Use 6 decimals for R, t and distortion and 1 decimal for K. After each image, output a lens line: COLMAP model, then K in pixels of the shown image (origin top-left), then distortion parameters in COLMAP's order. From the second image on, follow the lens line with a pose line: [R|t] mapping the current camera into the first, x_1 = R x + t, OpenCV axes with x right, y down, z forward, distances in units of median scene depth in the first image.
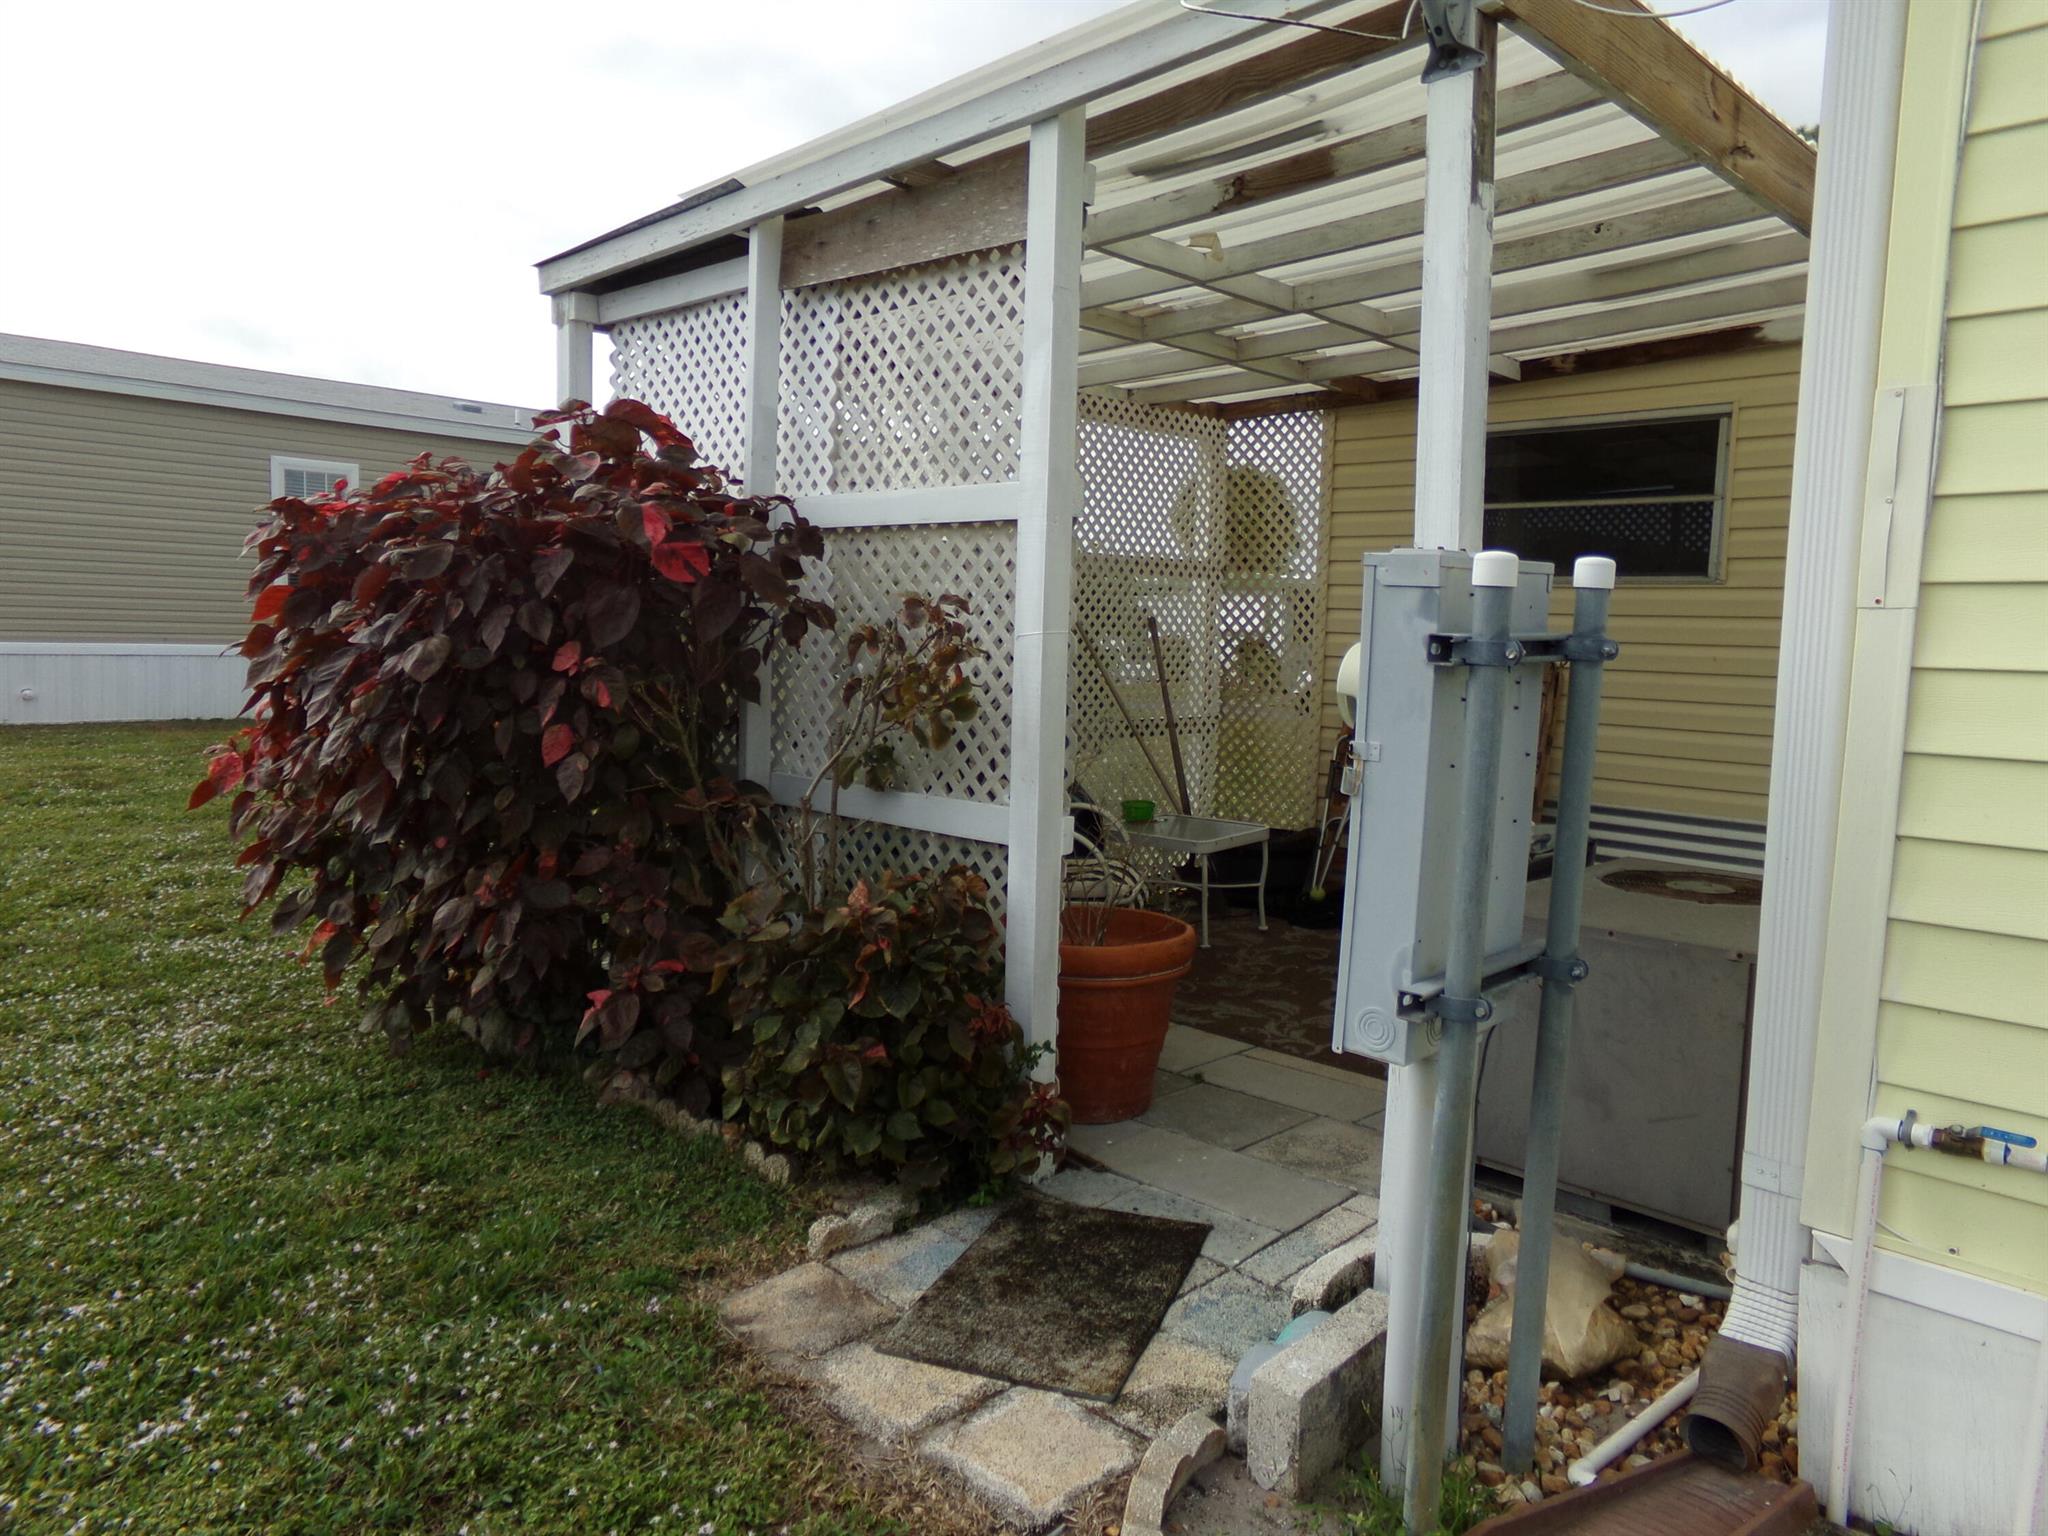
lens RADIAL K [[1427.0, 0, 1024.0], [0, 1427.0, 768.0], [0, 0, 1]] dist [-0.138084, 0.309863]
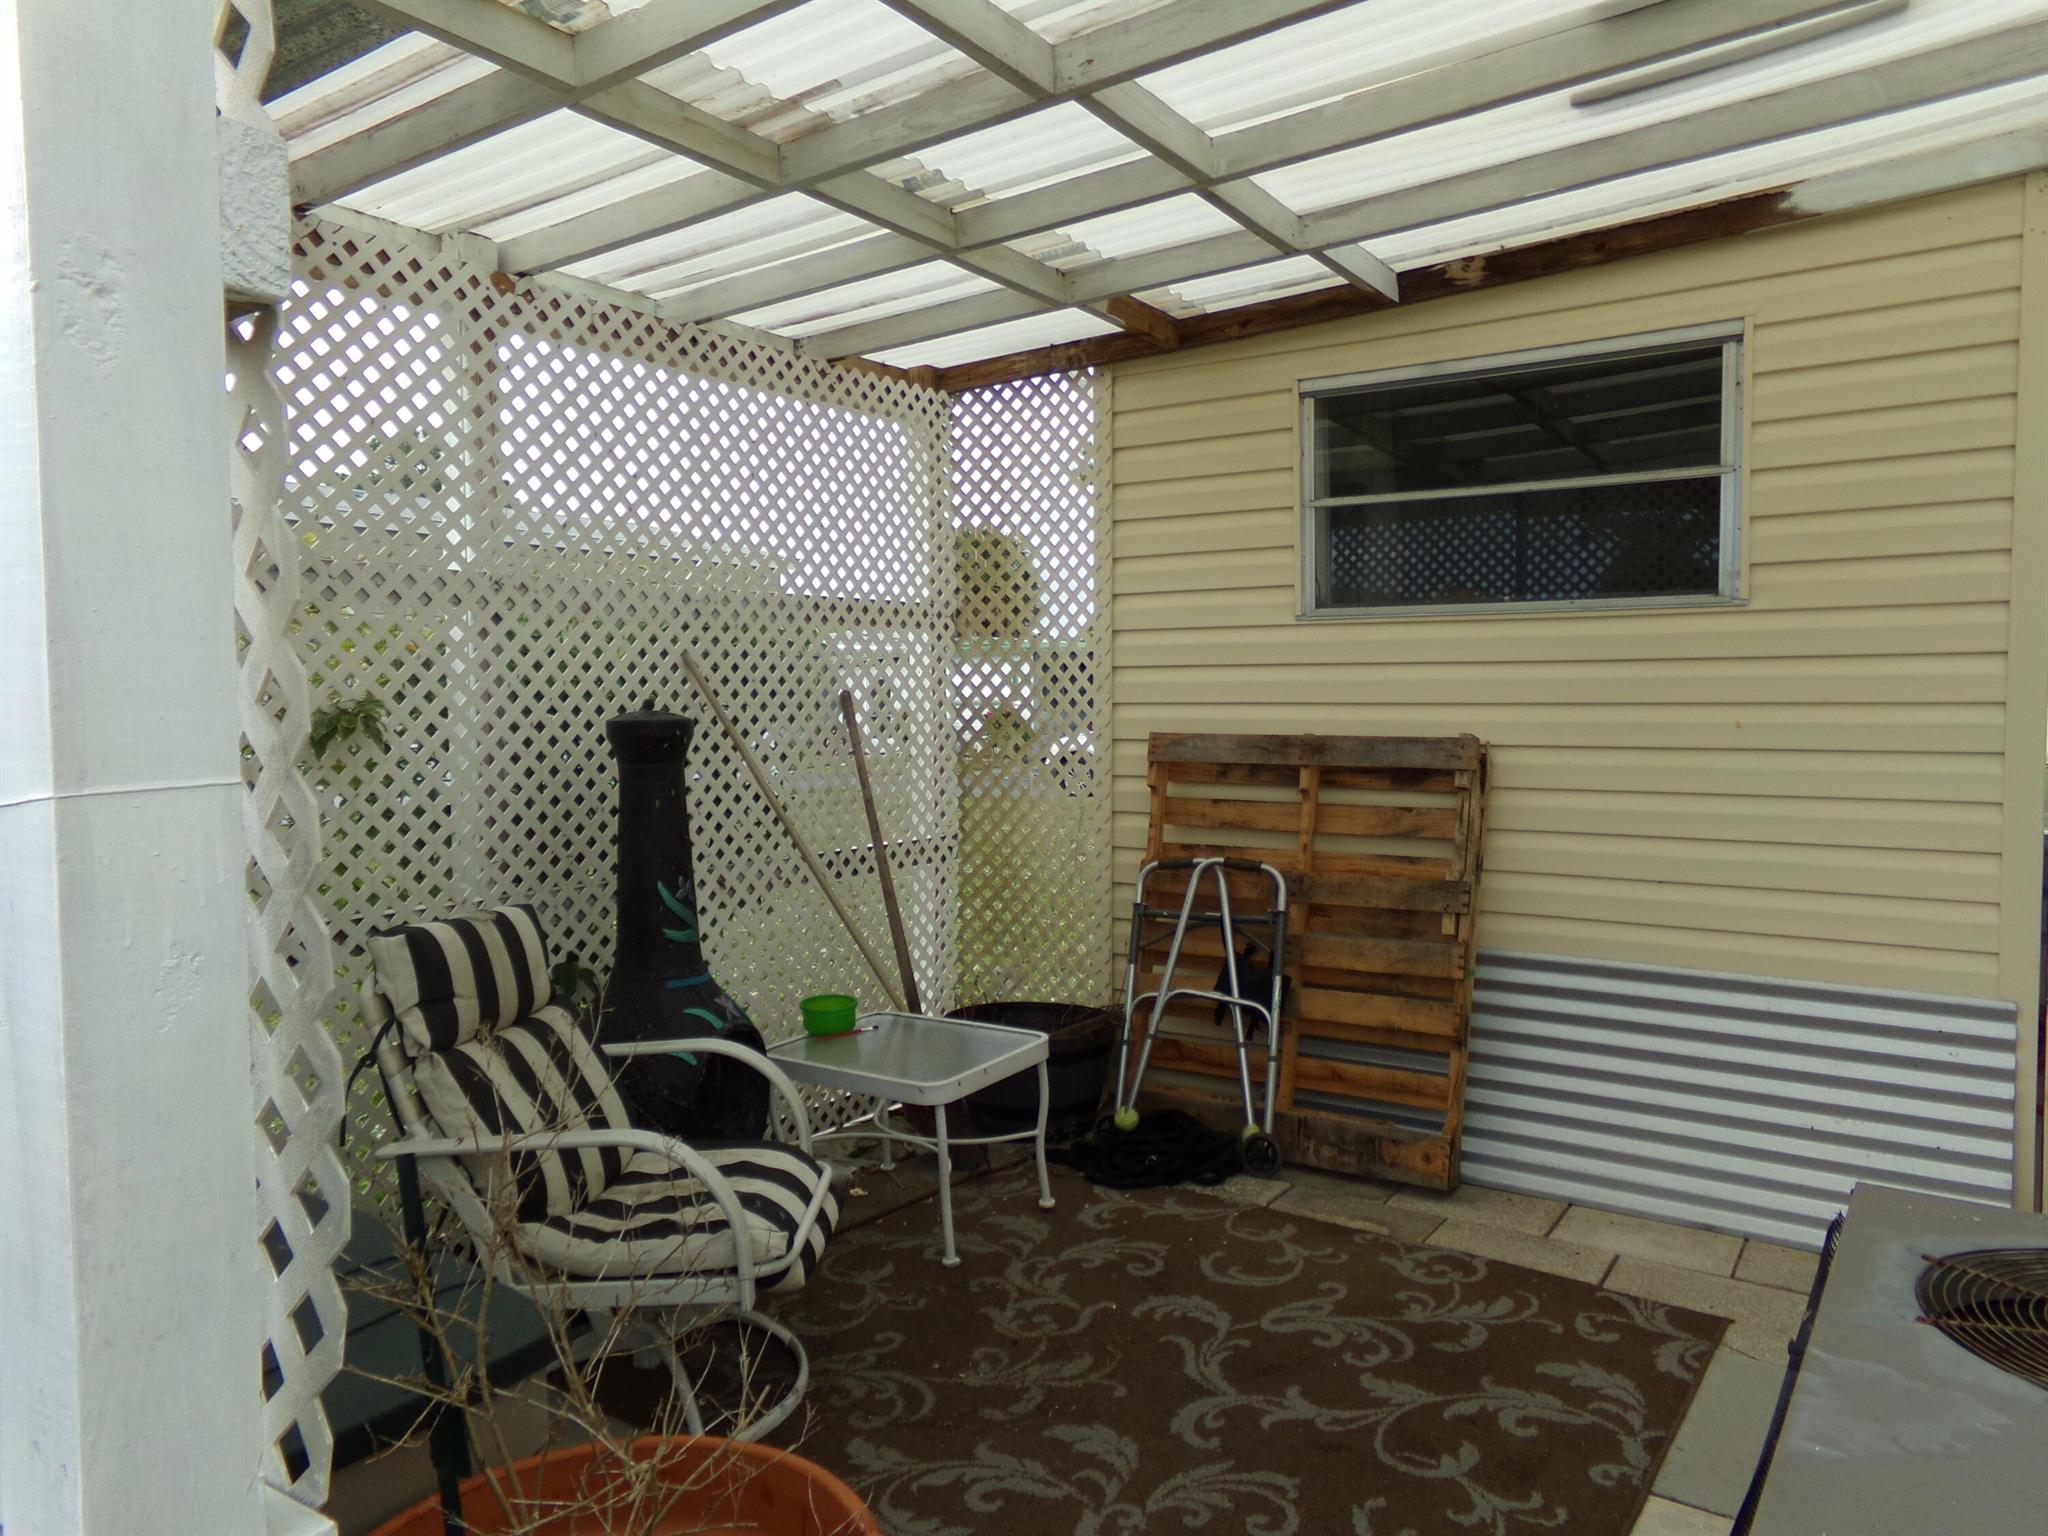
lens RADIAL K [[1408.6, 0, 1020.6], [0, 1408.6, 767.1], [0, 0, 1]] dist [-0.082369, 0.134585]
pose [[0.984353, -0.044030, 0.170621, 0.057782], [0.052307, 0.997647, -0.044320, -0.039587], [-0.168268, 0.052551, 0.984340, 0.365214]]
